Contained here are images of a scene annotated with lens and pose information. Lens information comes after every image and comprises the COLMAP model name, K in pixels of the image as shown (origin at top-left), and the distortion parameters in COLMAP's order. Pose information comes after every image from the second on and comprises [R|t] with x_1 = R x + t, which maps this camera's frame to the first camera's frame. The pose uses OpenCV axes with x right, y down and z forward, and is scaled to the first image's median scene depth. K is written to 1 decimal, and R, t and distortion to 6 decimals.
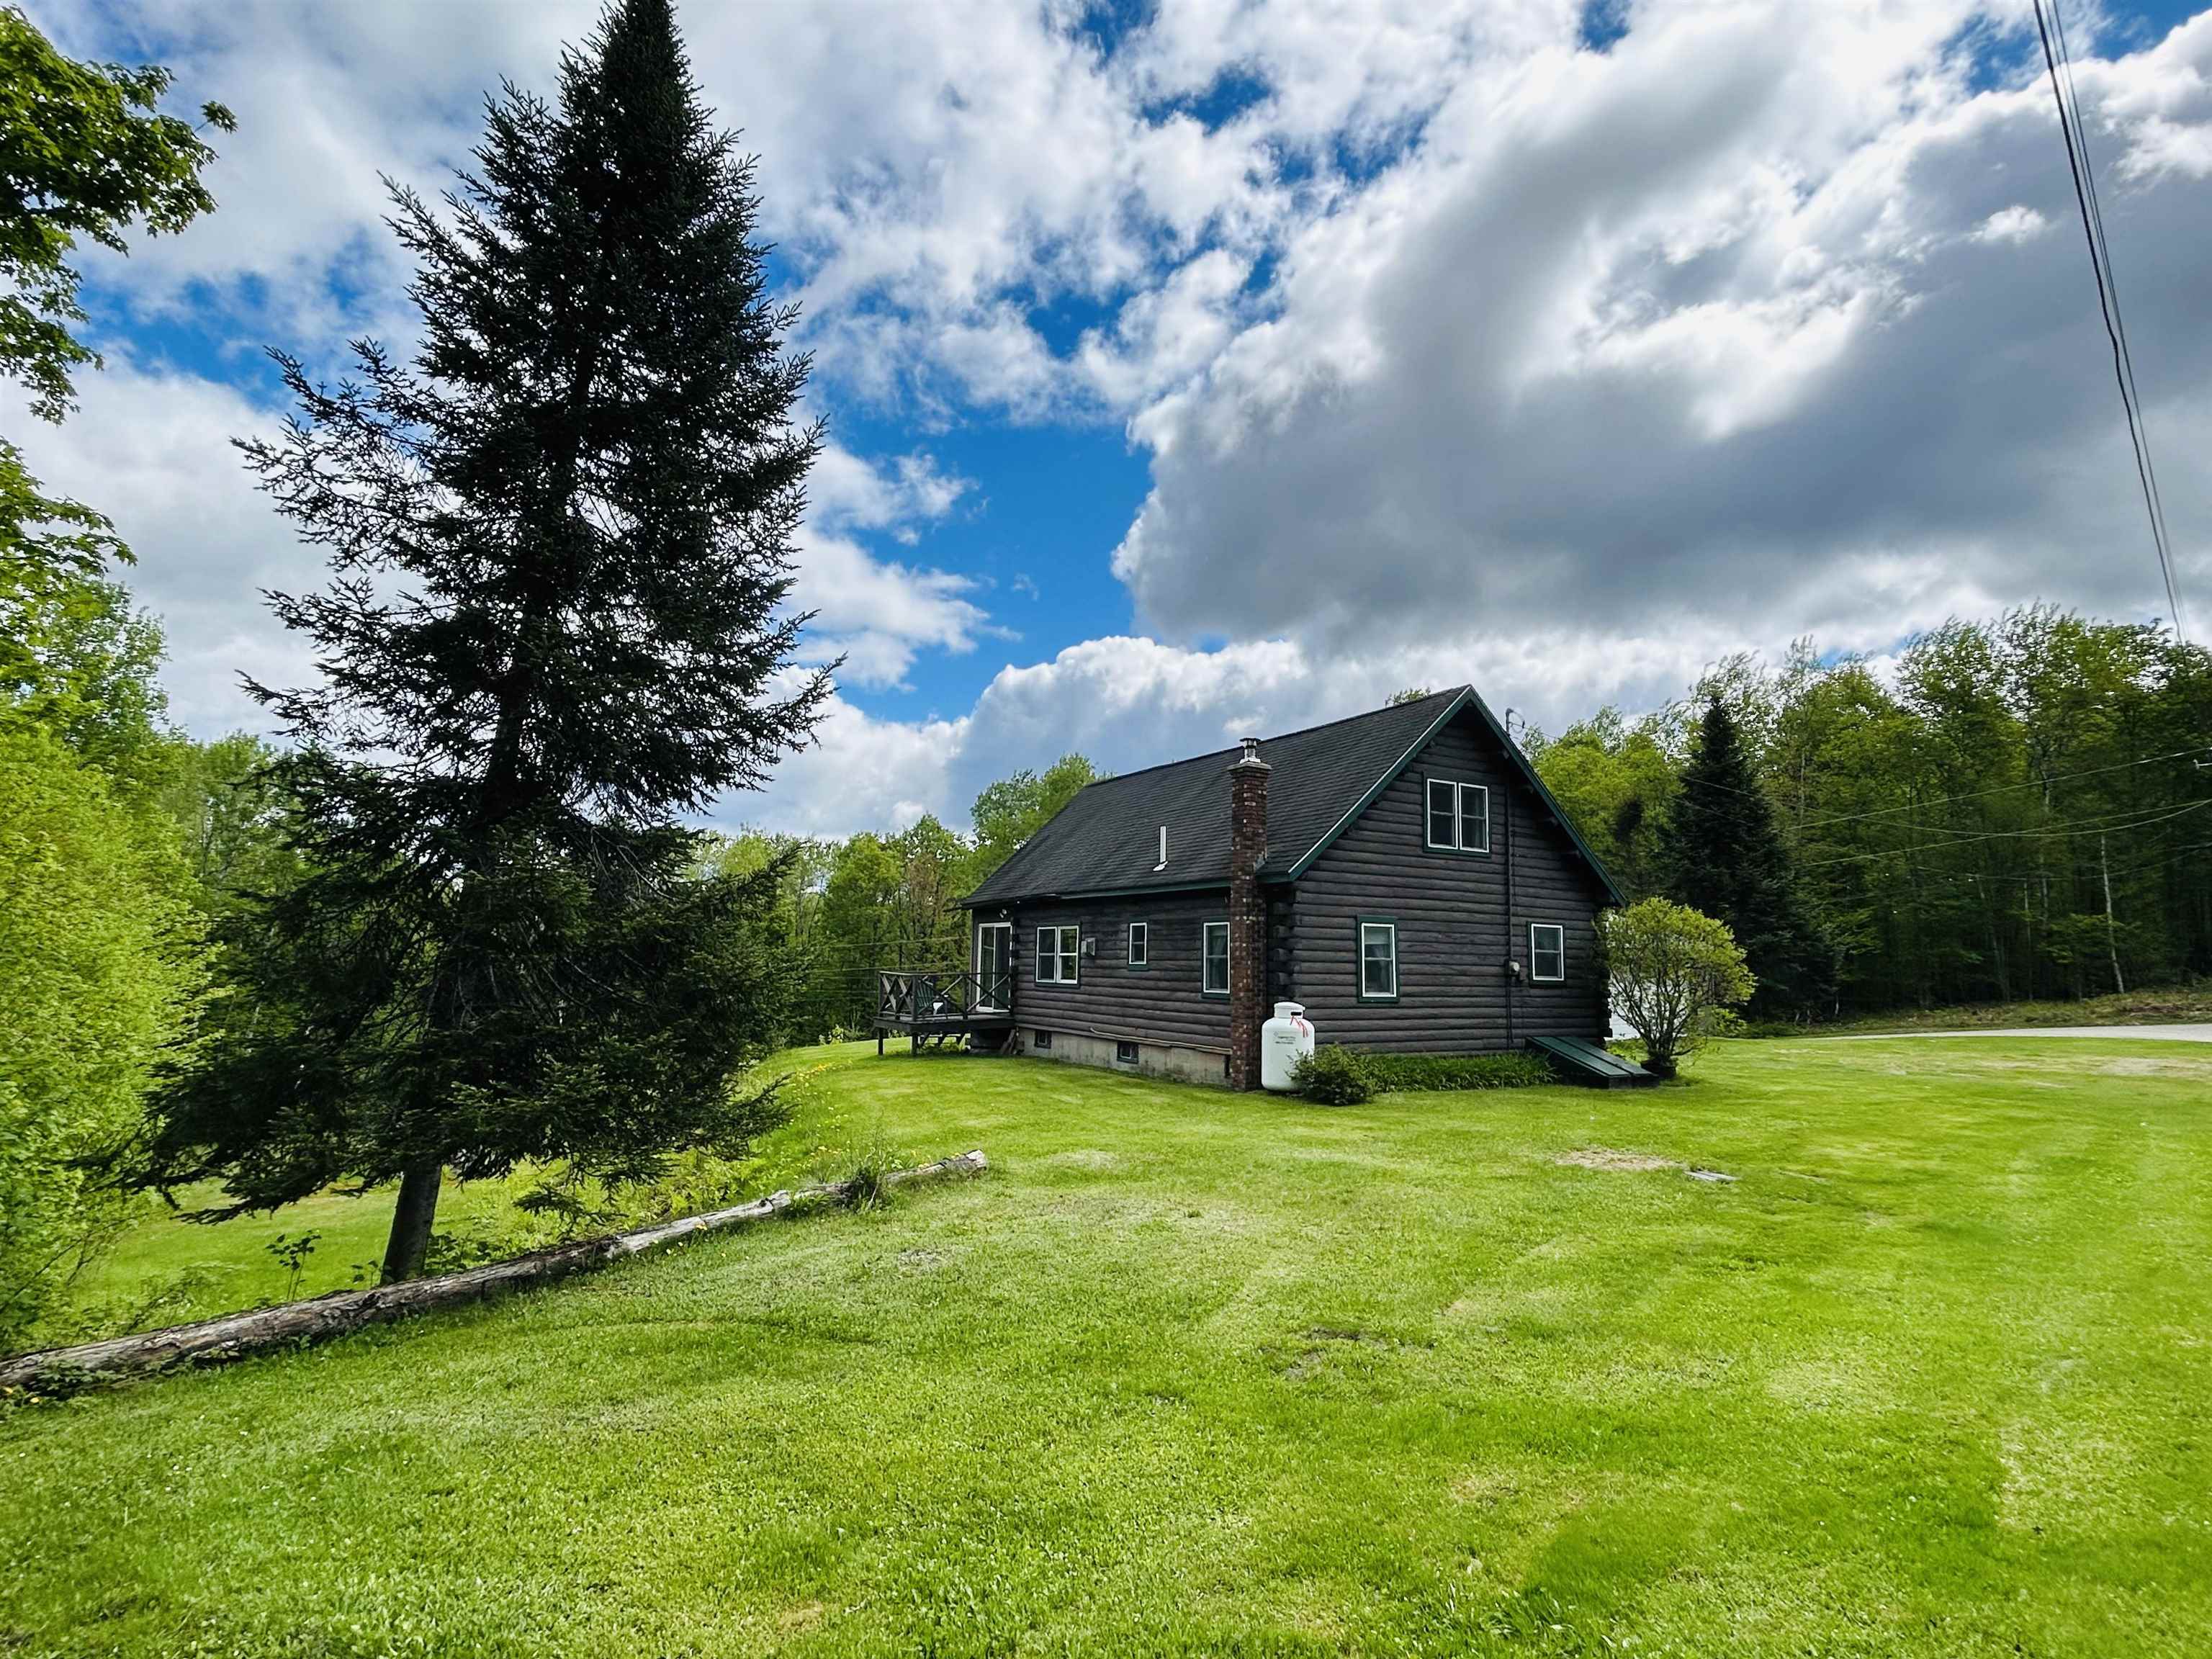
lens RADIAL K [[1095.8, 0, 1106.0], [0, 1095.8, 829.5], [0, 0, 1]] dist [-0.014956, -0.000322]
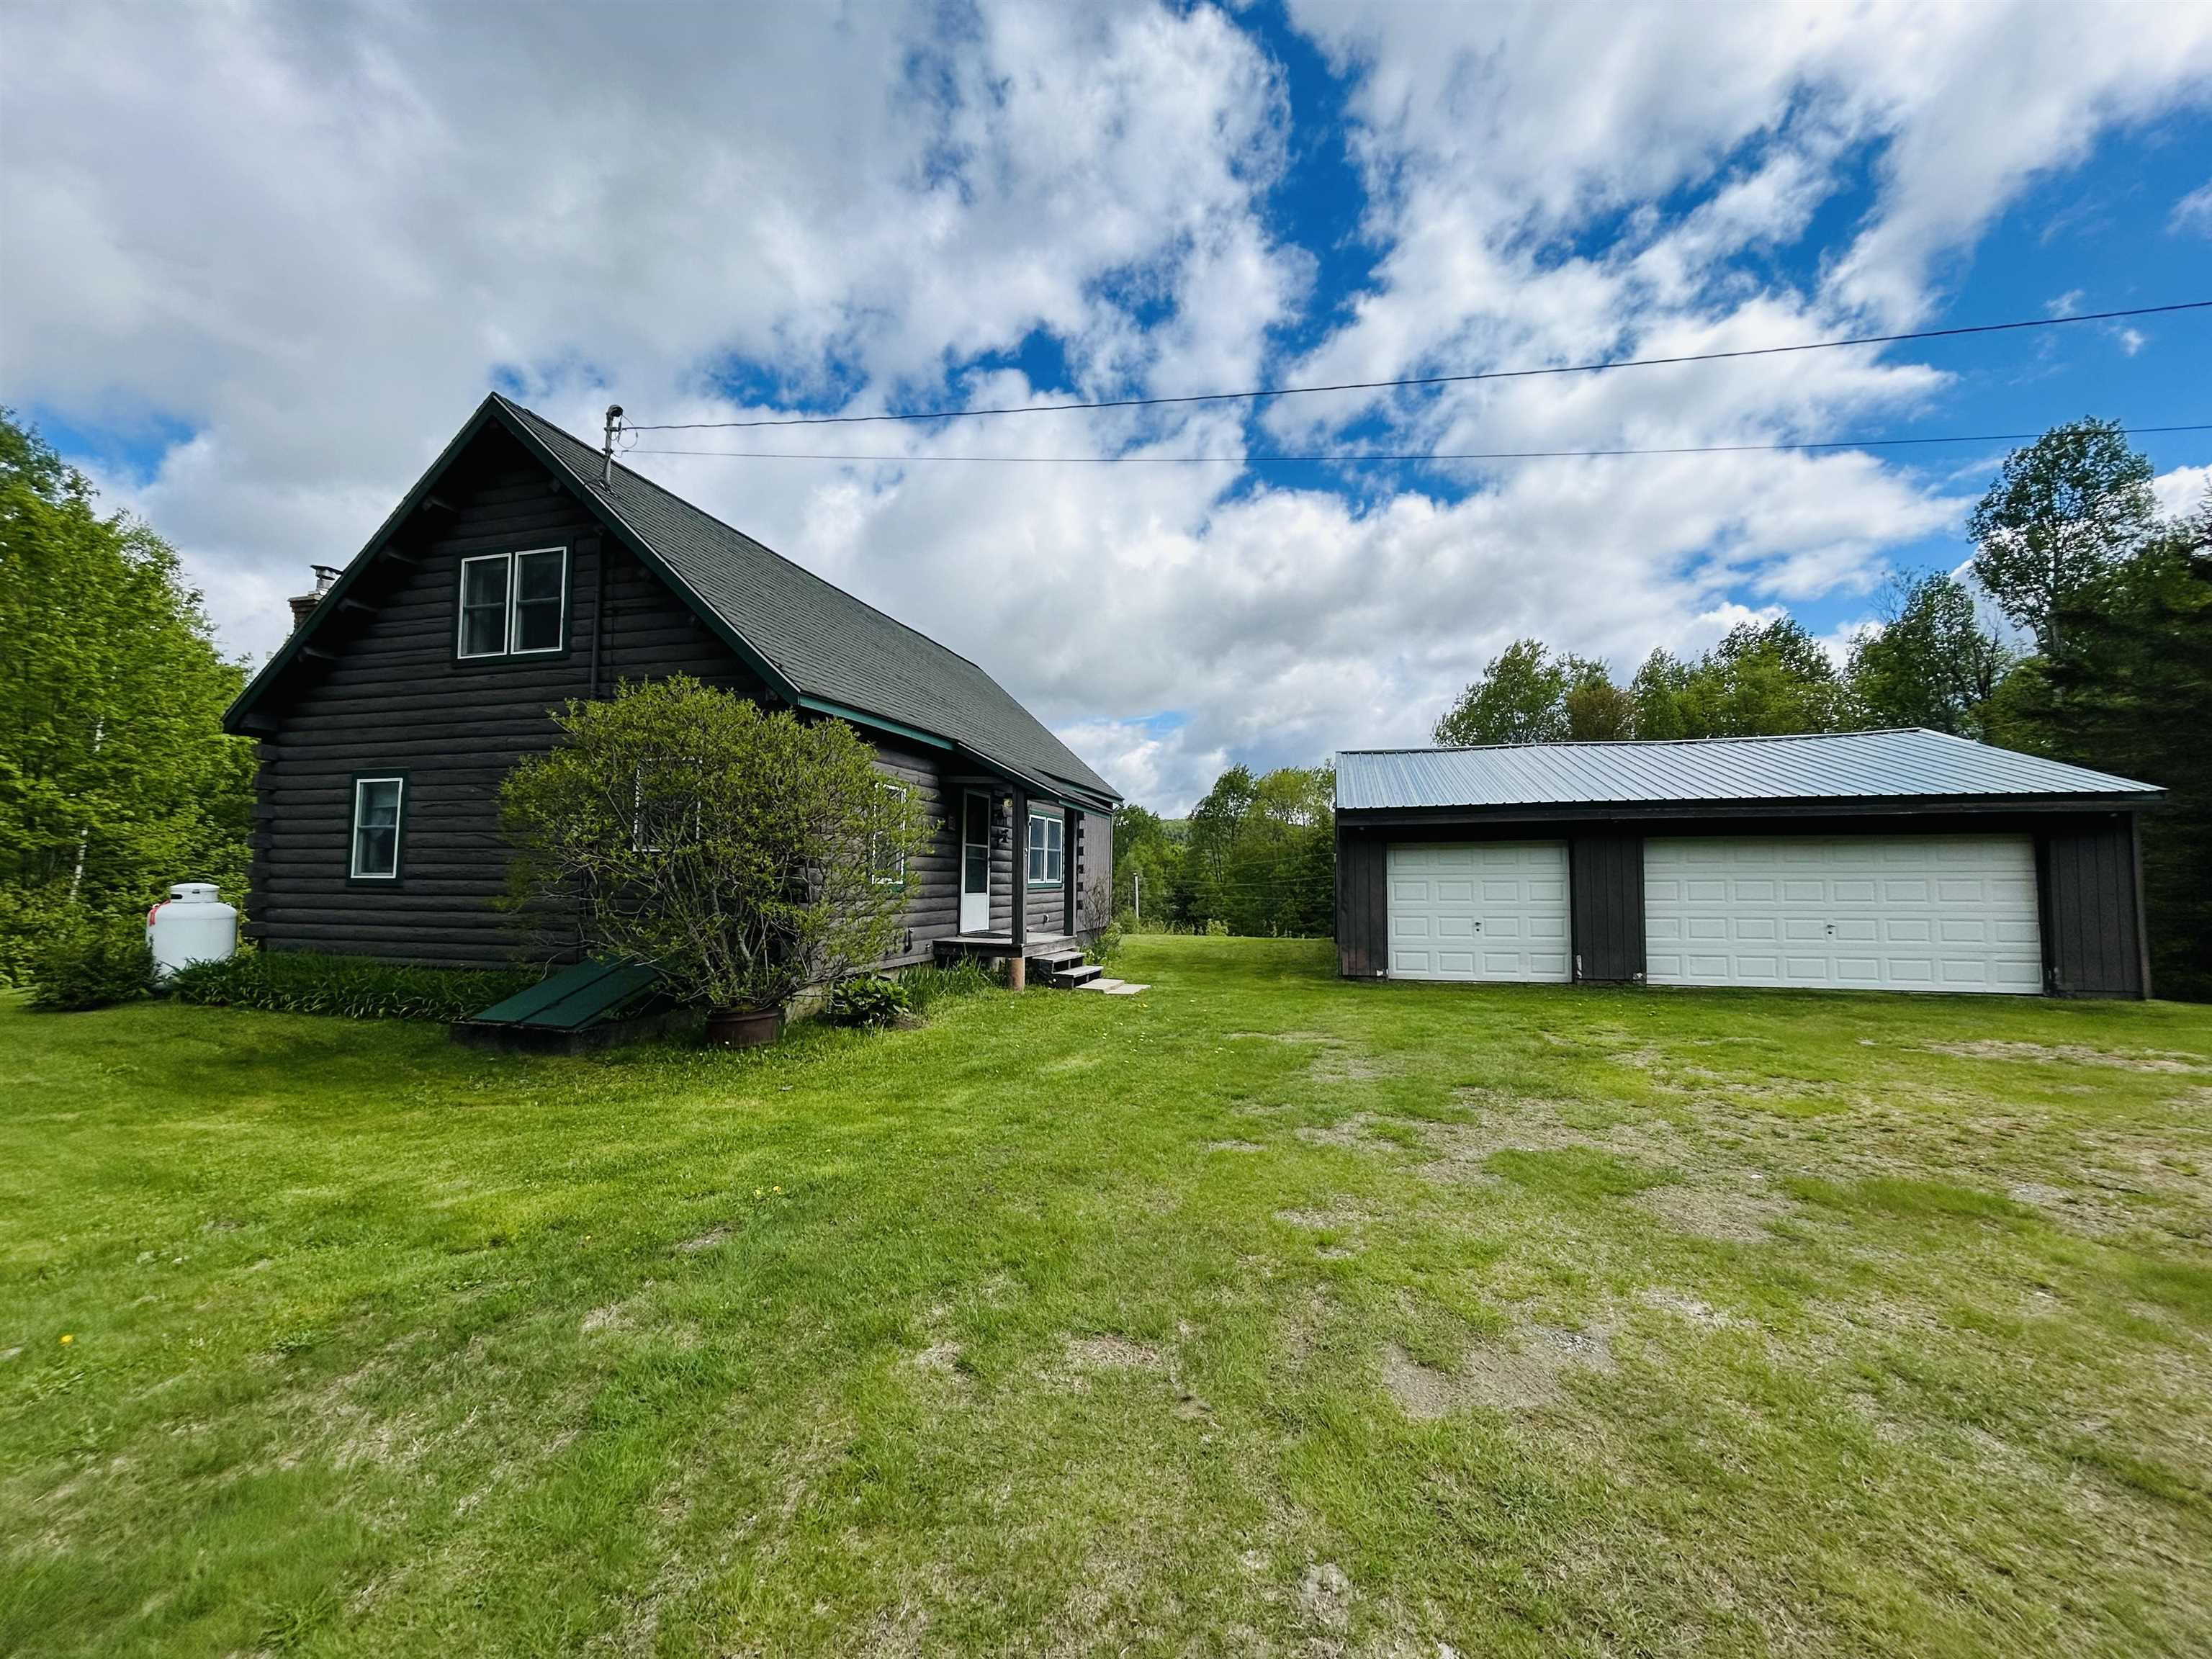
lens RADIAL K [[888.9, 0, 1100.2], [0, 888.9, 829.9], [0, 0, 1]] dist [0.000019, 0.000081]
pose [[0.697211, -0.048095, -0.715251, 0.945596], [0.094364, 0.995222, 0.025064, 0.142305], [0.710628, -0.084969, 0.698418, 0.877472]]
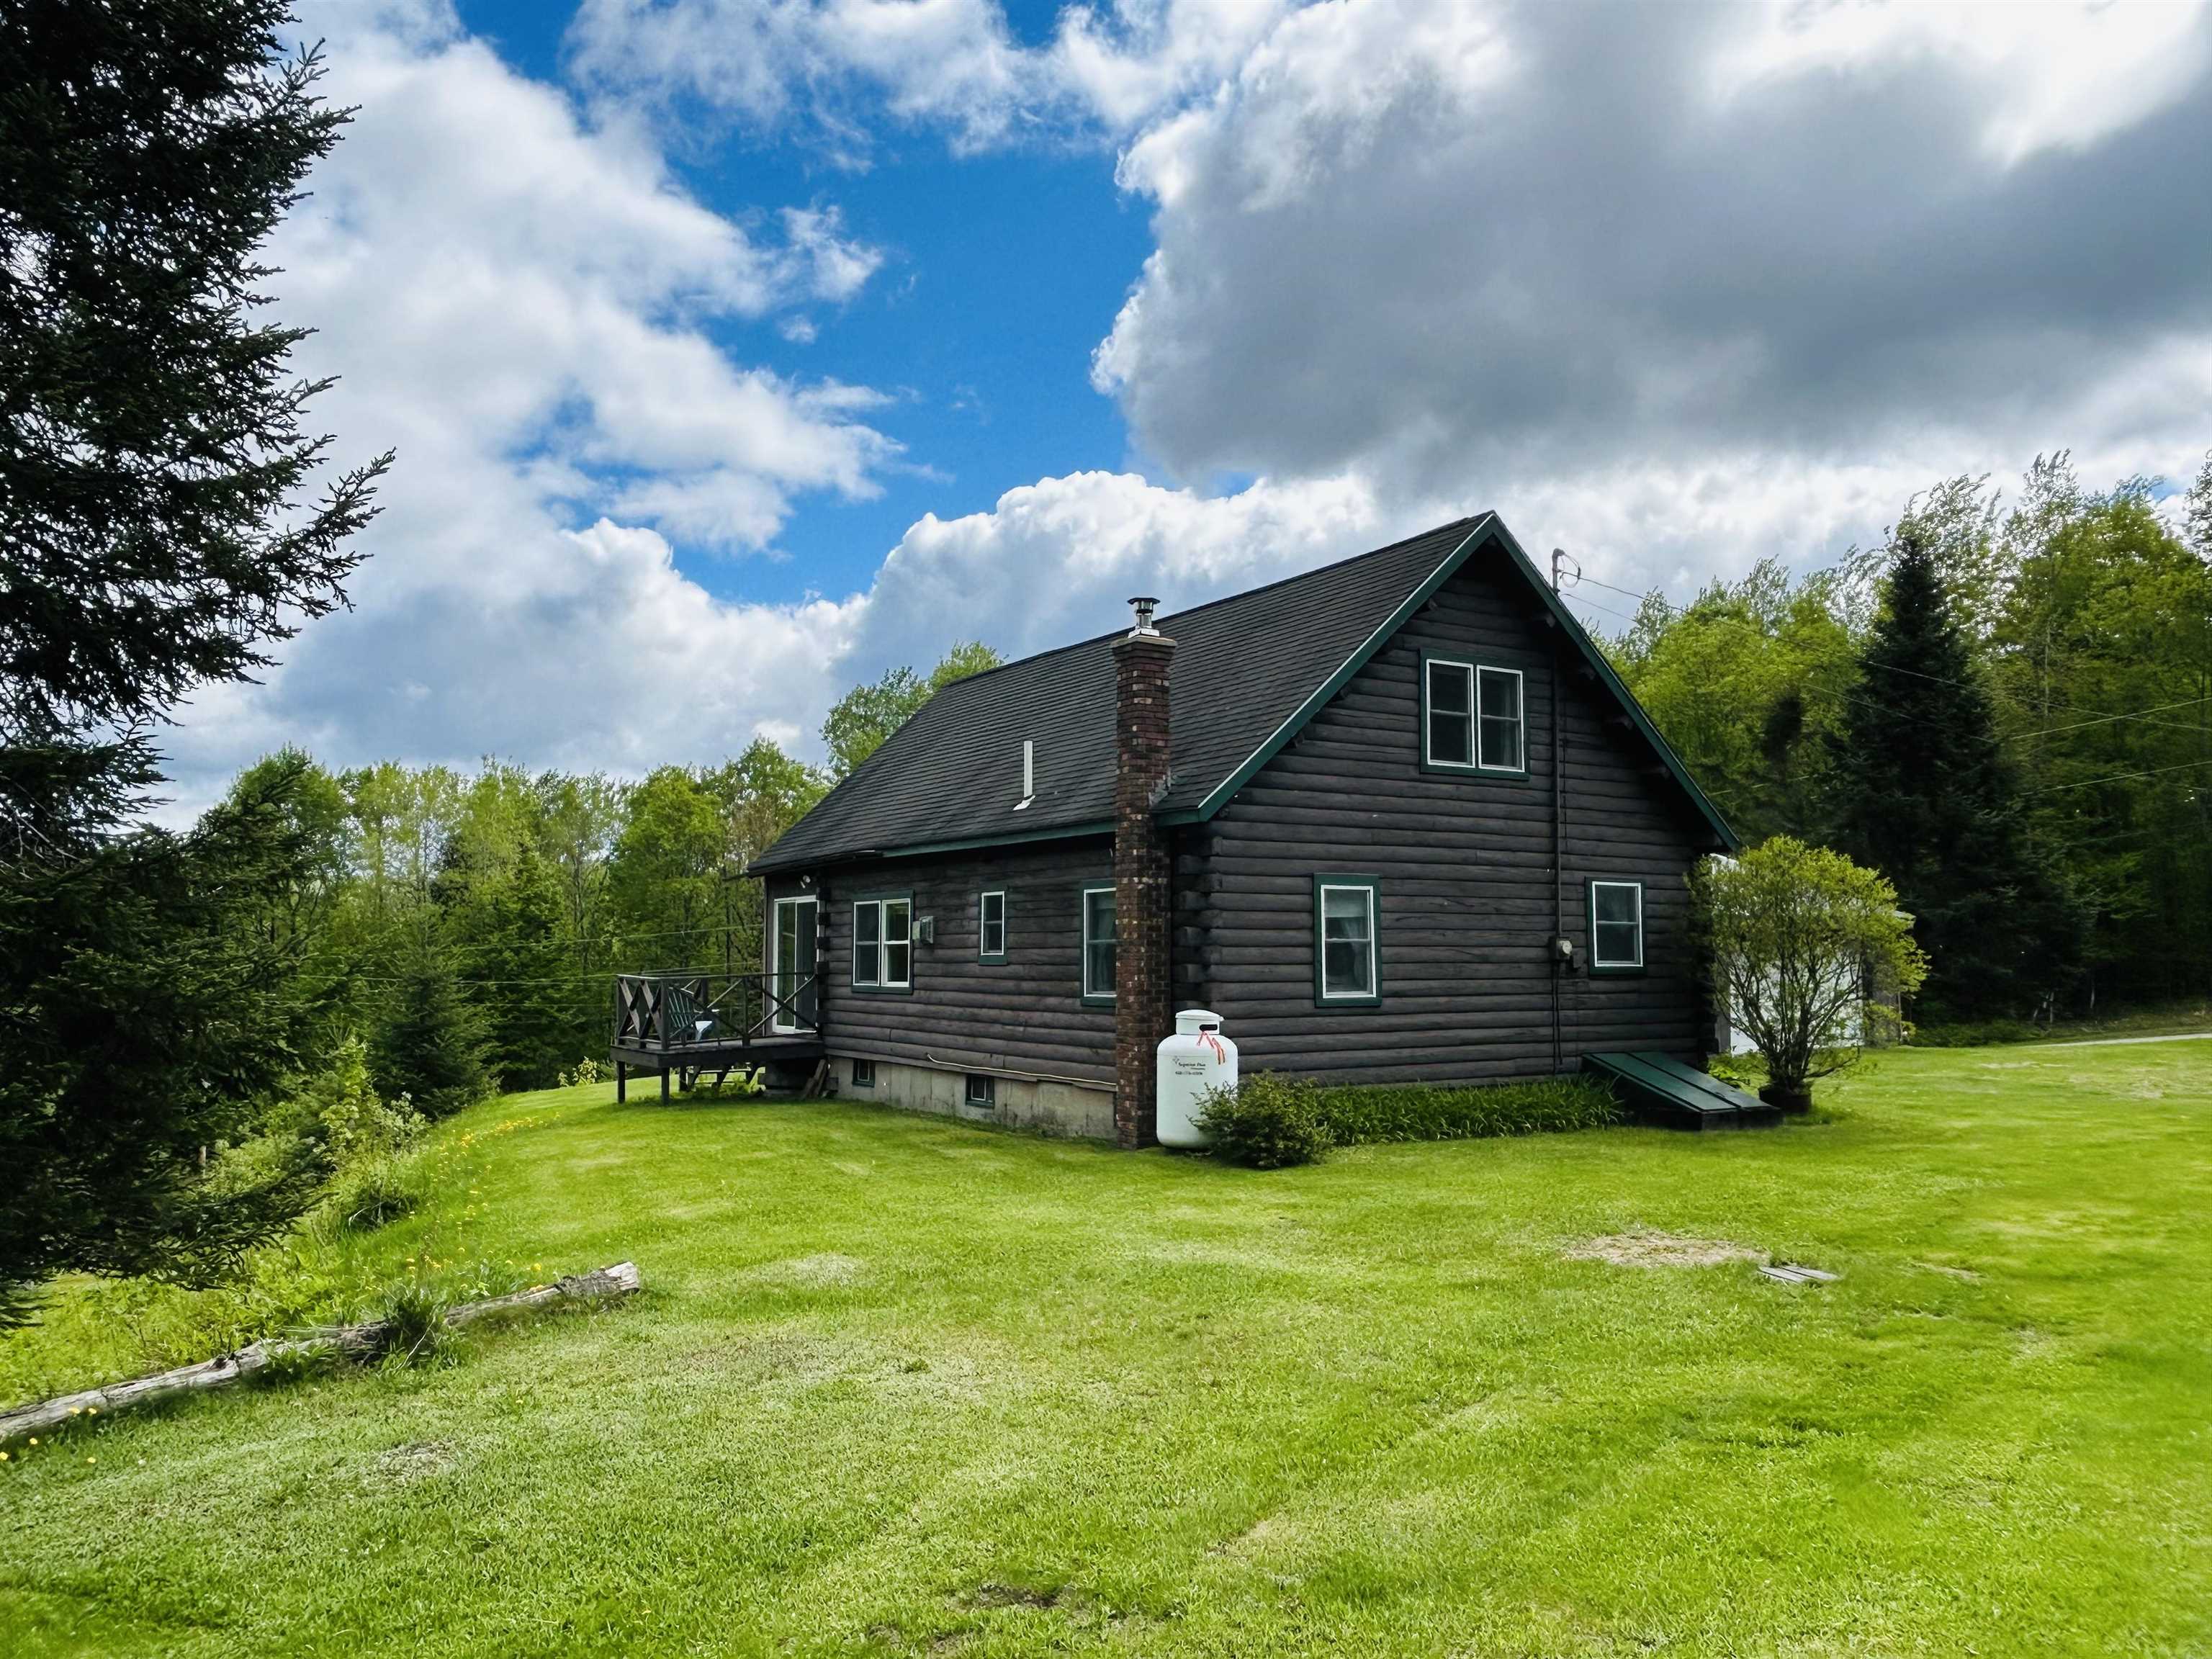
lens RADIAL K [[1615.9, 0, 1106.0], [0, 1615.9, 829.5], [0, 0, 1]] dist [-0.001101, -0.022360]
pose [[0.999304, -0.018256, 0.032523, 0.072644], [0.016794, 0.998861, 0.044668, 0.008054], [-0.033301, -0.044091, 0.998472, 0.053962]]
